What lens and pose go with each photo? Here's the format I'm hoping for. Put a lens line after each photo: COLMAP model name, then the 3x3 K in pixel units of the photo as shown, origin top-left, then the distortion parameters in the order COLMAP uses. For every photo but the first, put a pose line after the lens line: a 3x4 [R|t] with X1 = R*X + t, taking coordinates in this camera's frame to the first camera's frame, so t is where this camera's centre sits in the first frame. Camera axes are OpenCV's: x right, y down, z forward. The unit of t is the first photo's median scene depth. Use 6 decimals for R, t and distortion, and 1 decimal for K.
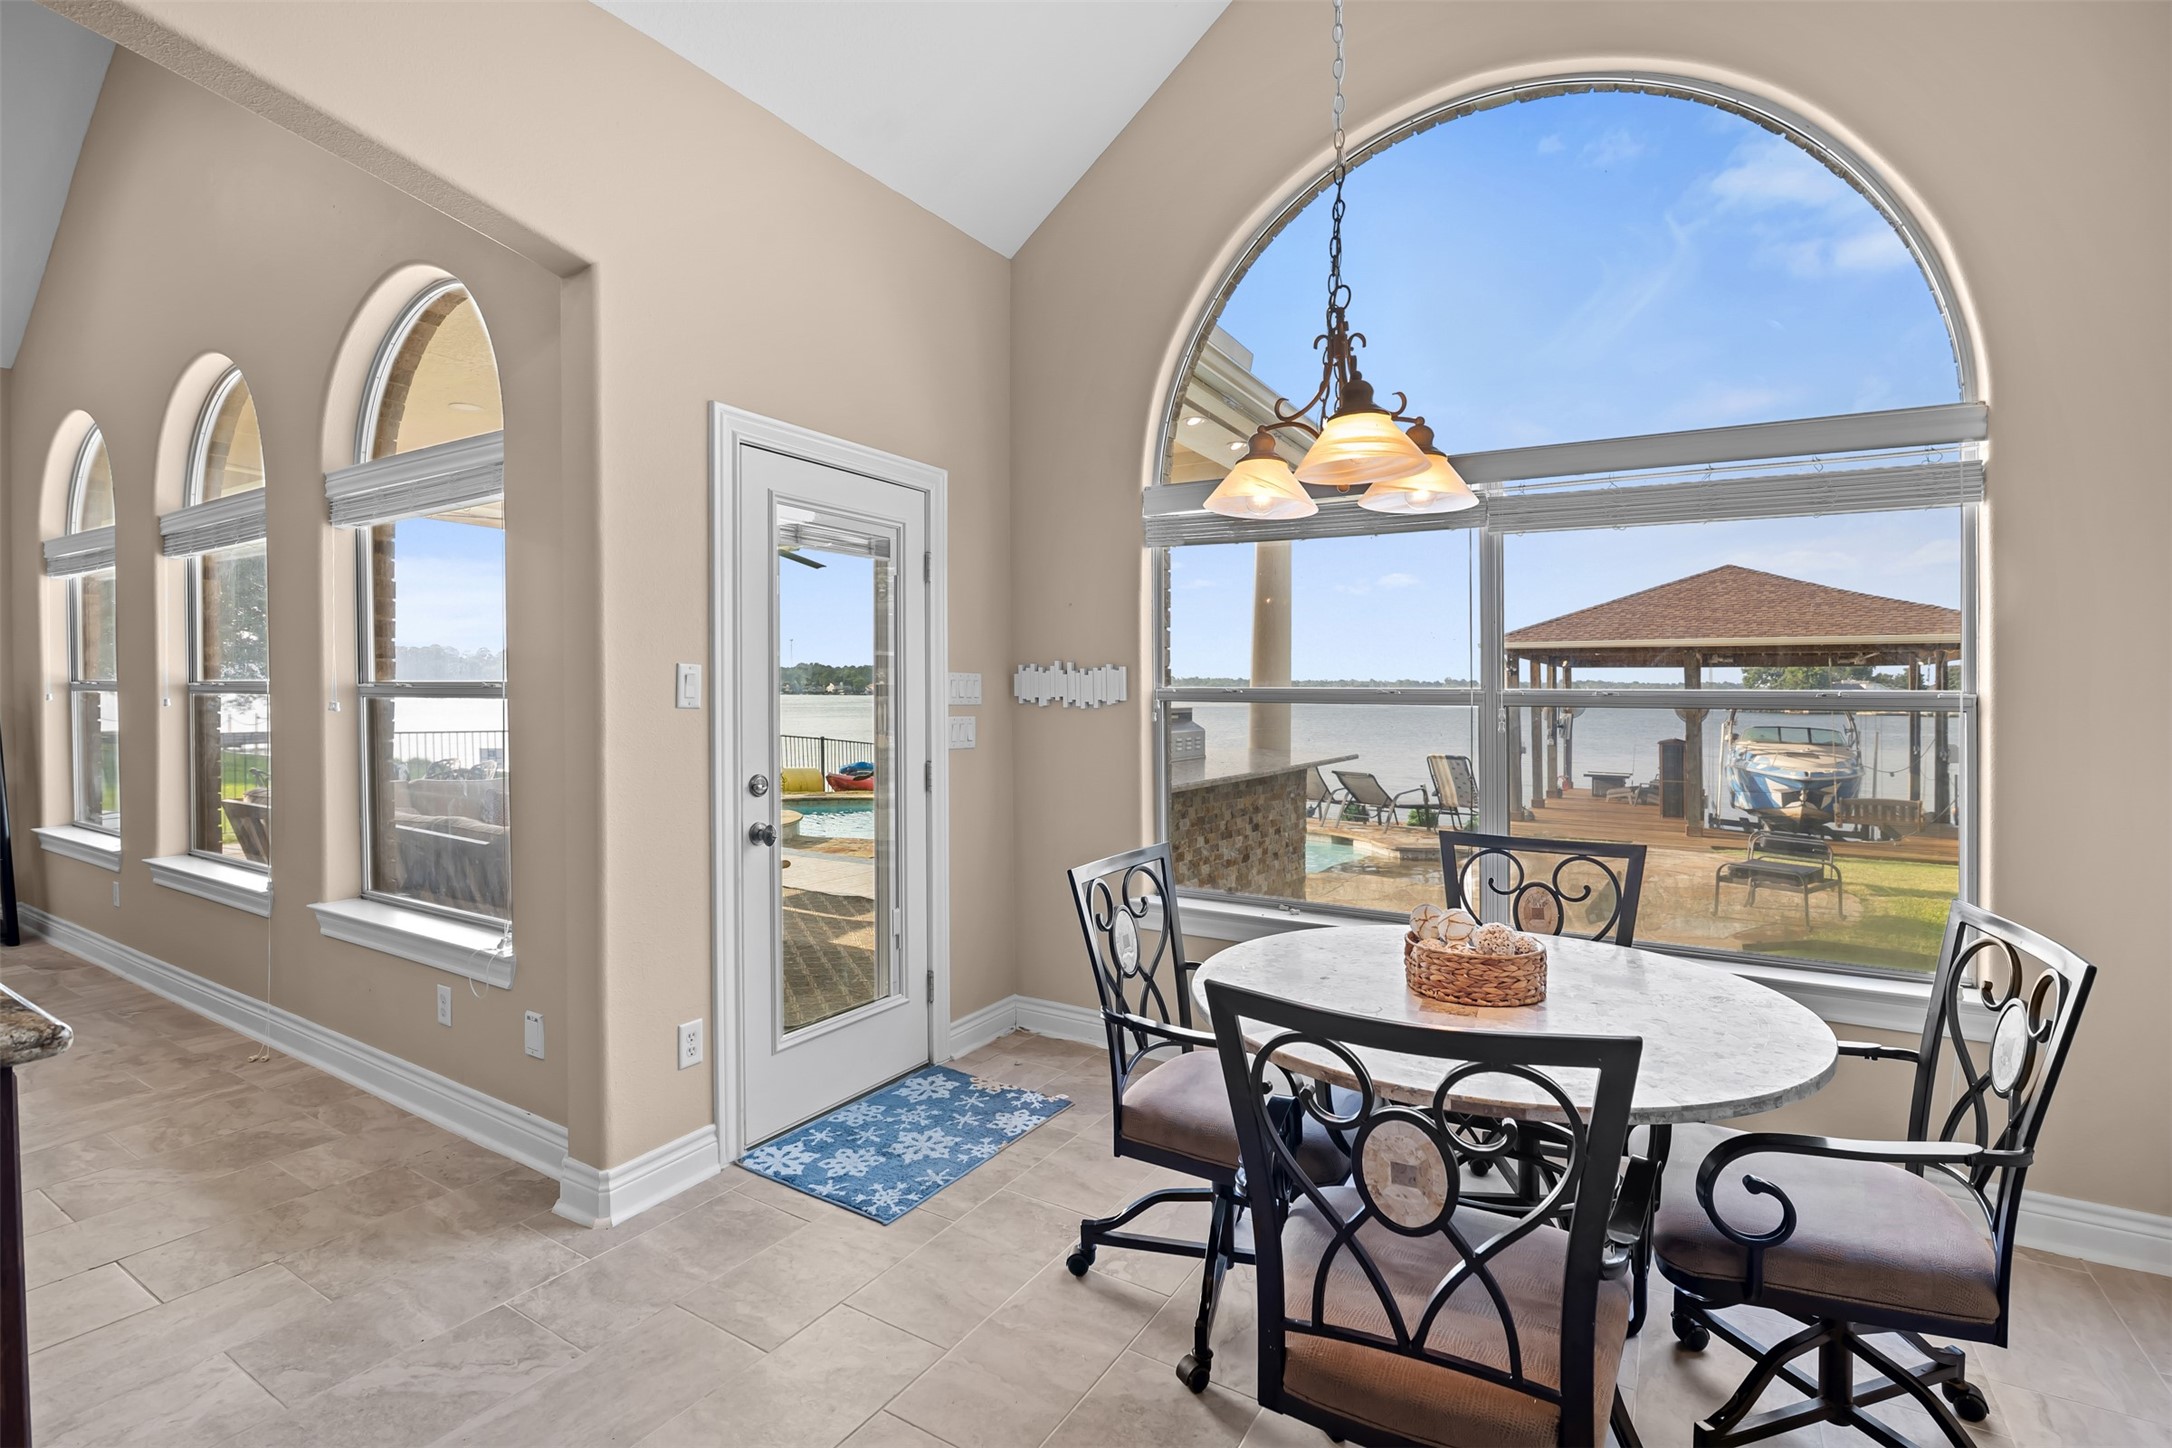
lens RADIAL K [[1017.1, 0, 1078.0], [0, 1017.1, 703.5], [0, 0, 1]] dist [-0.013297, 0.000335]
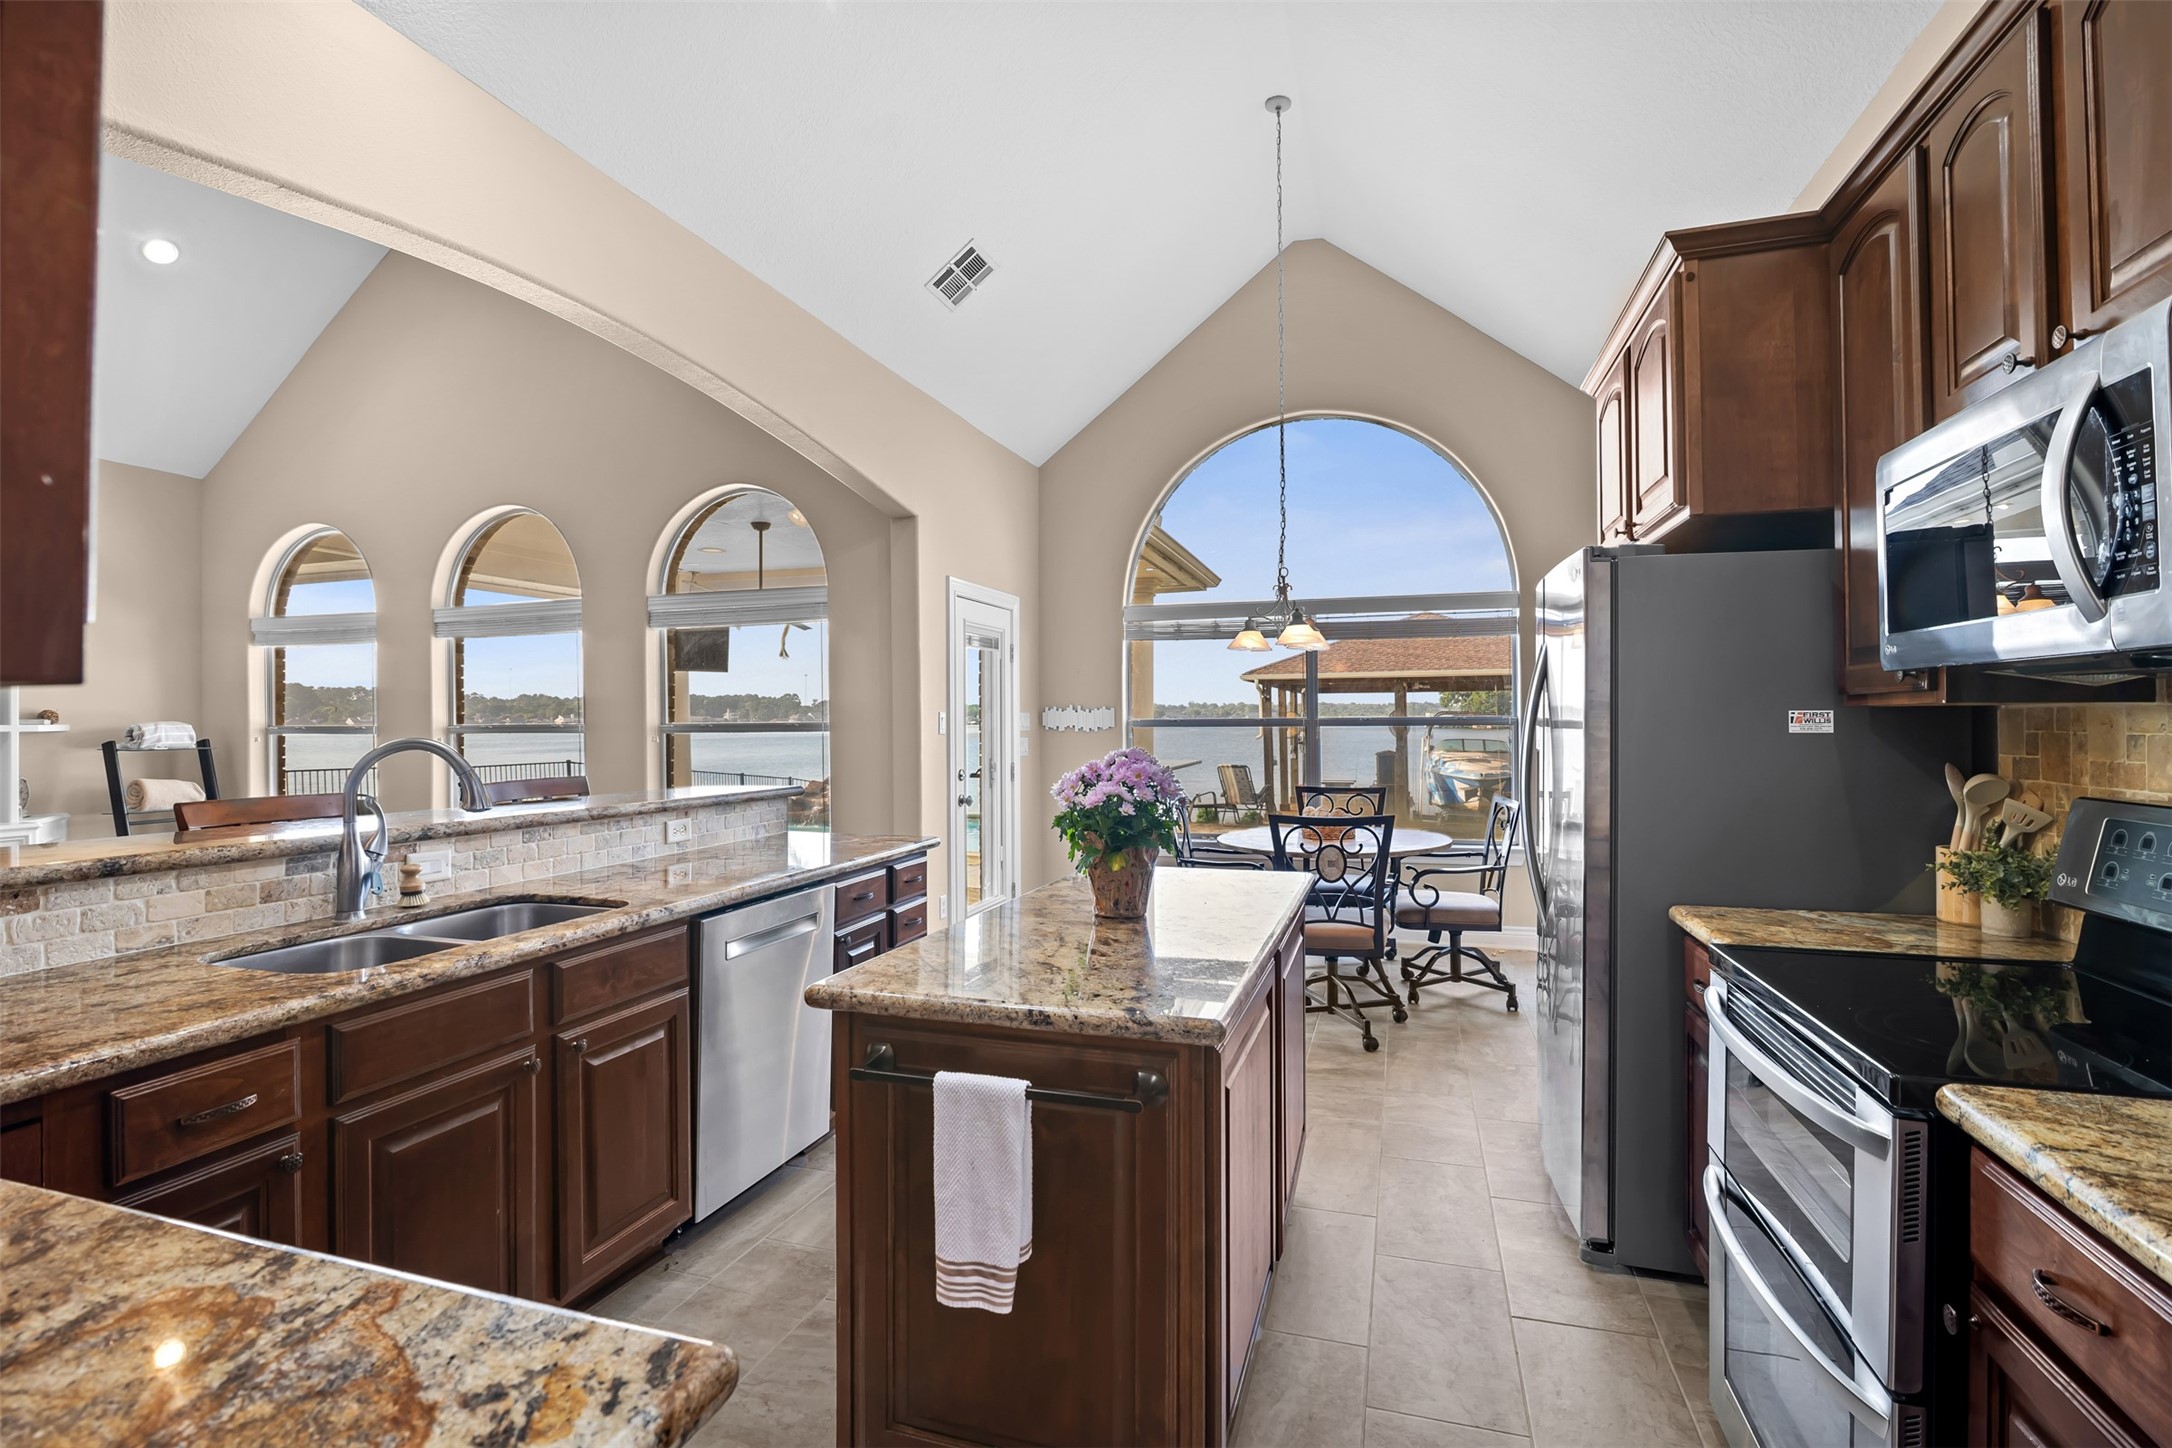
lens RADIAL K [[1017.1, 0, 1077.0], [0, 1017.1, 731.7], [0, 0, 1]] dist [-0.013297, 0.000335]
pose [[0.971617, -0.019107, 0.235785, -0.083035], [0.018668, 0.999817, 0.004094, -0.000504], [-0.235820, 0.000424, 0.971797, -0.134848]]
